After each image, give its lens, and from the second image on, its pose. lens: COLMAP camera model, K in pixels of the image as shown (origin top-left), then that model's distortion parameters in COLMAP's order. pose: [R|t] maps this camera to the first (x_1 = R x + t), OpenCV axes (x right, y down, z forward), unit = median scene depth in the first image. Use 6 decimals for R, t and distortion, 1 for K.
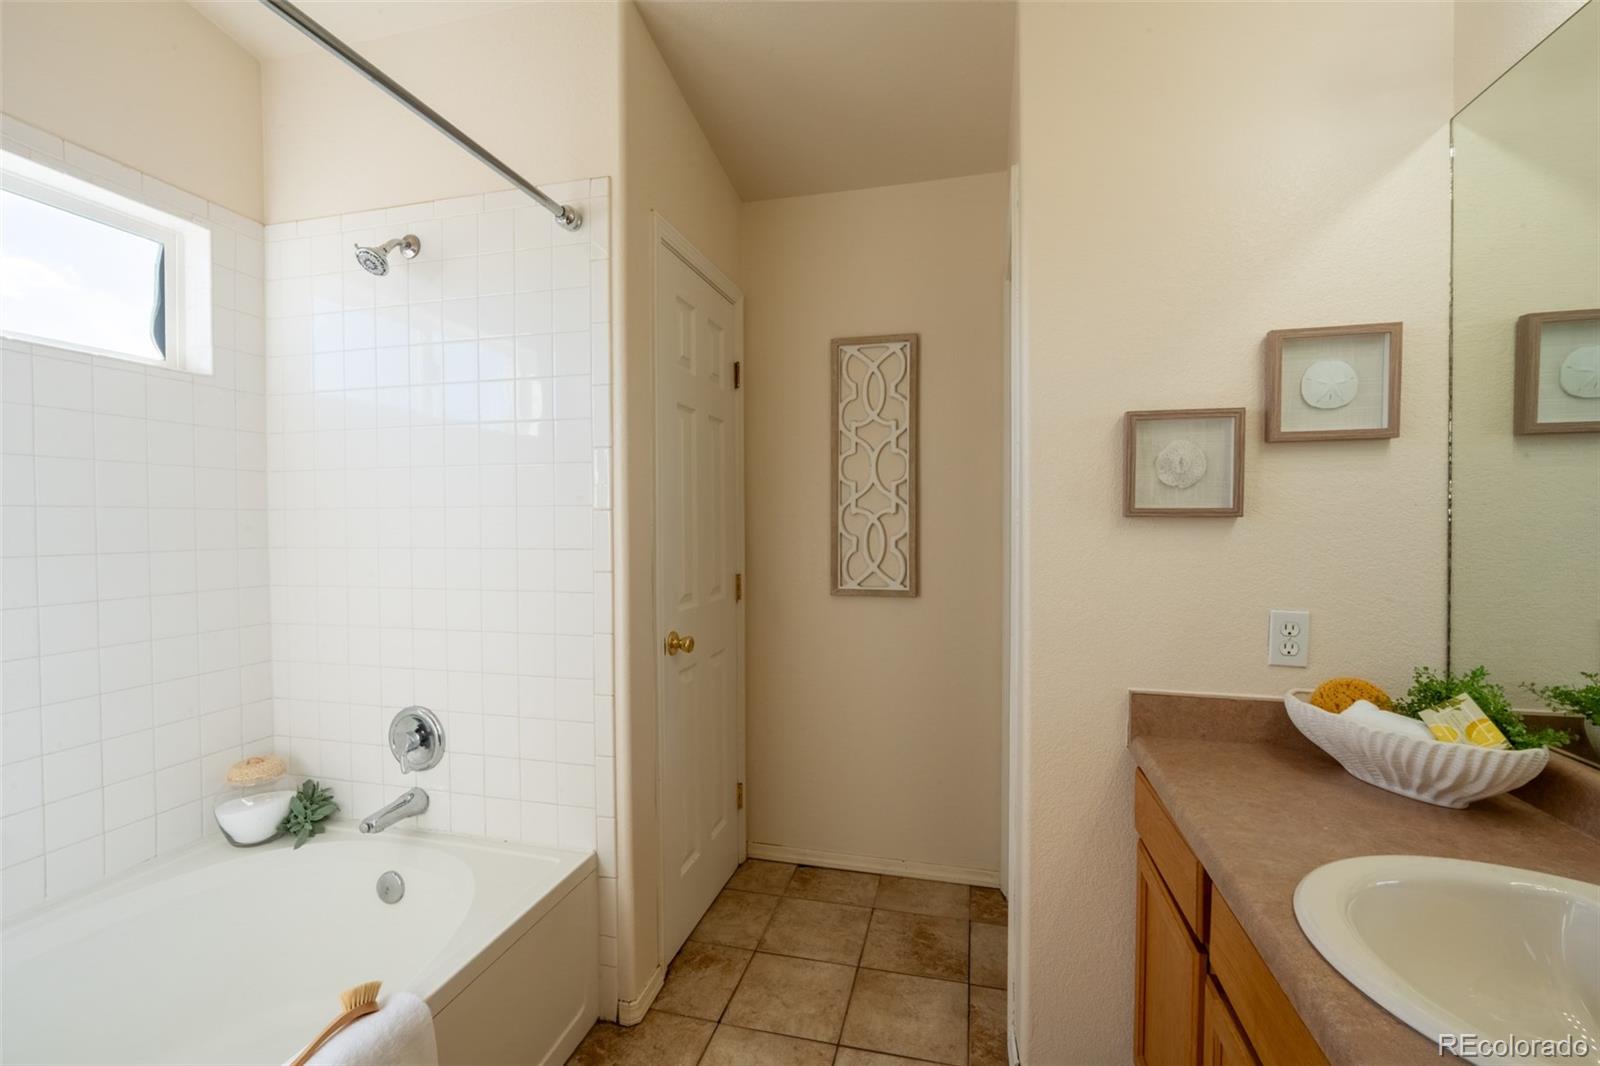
lens RADIAL K [[709.8, 0, 791.6], [0, 709.8, 533.6], [0, 0, 1]] dist [-0.008800, 0.000742]
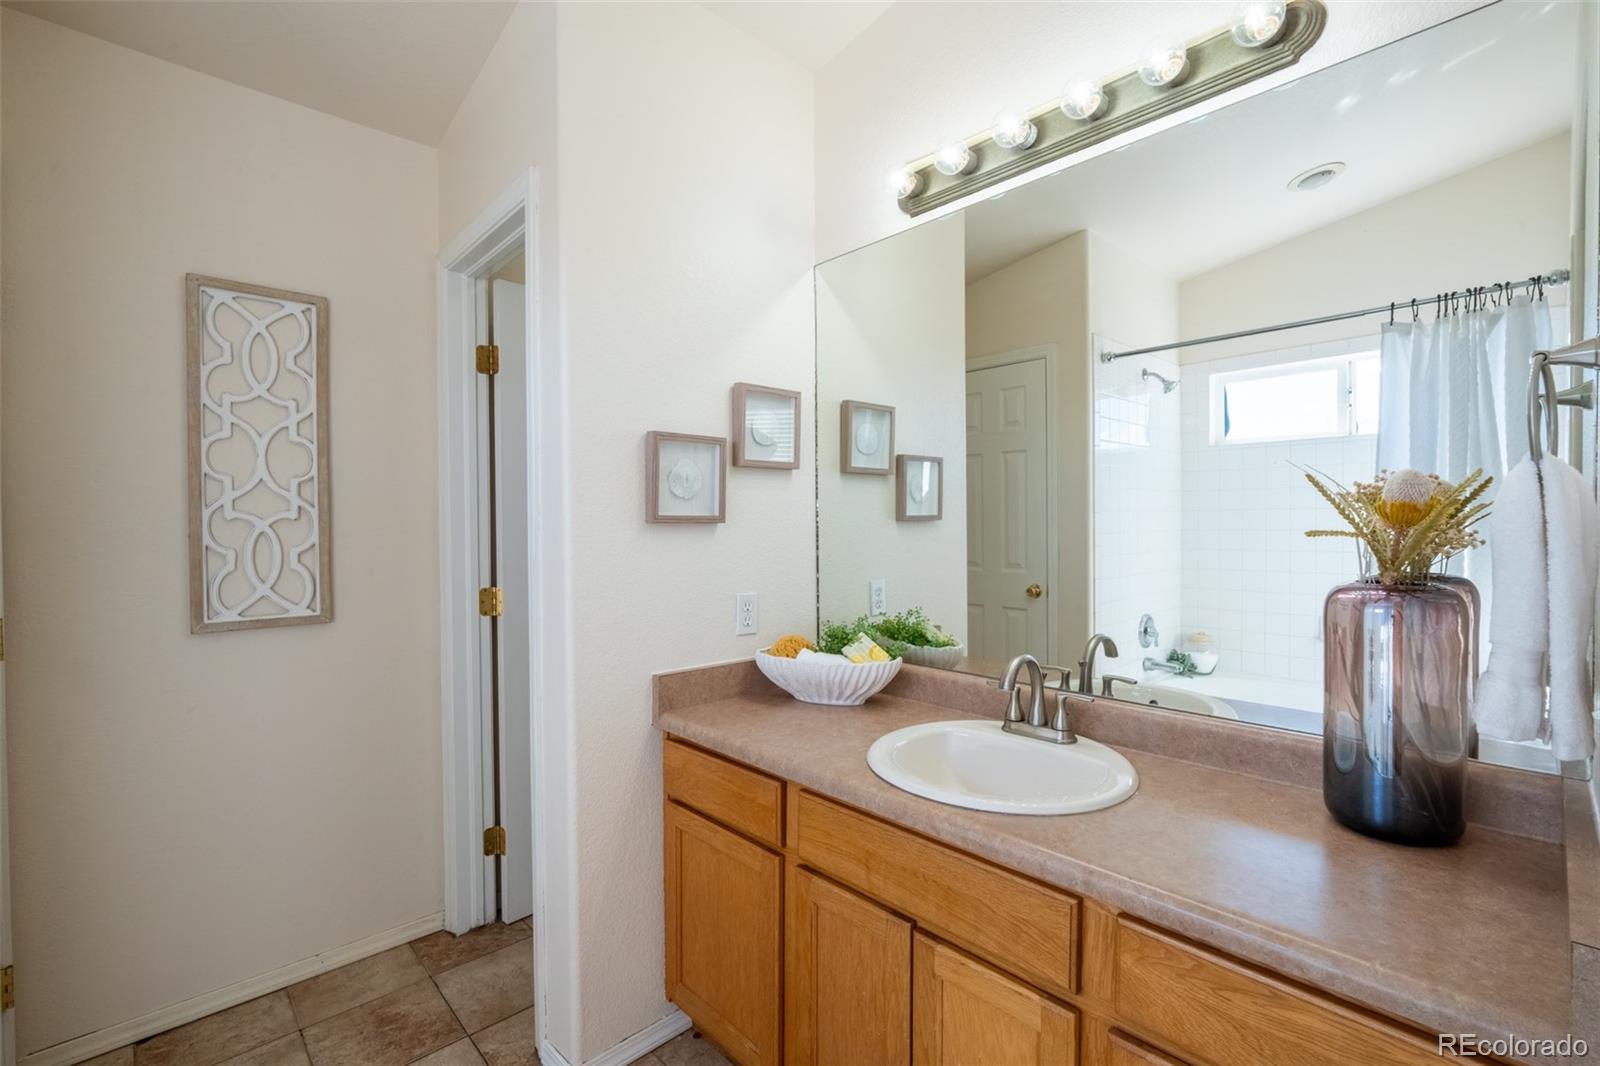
lens RADIAL K [[709.8, 0, 794.5], [0, 709.8, 530.4], [0, 0, 1]] dist [-0.008800, 0.000742]
pose [[0.532866, -0.010676, 0.846132, -0.254562], [0.020761, 0.999784, -0.000460, -0.004431], [-0.845945, 0.017812, 0.532973, 0.131529]]
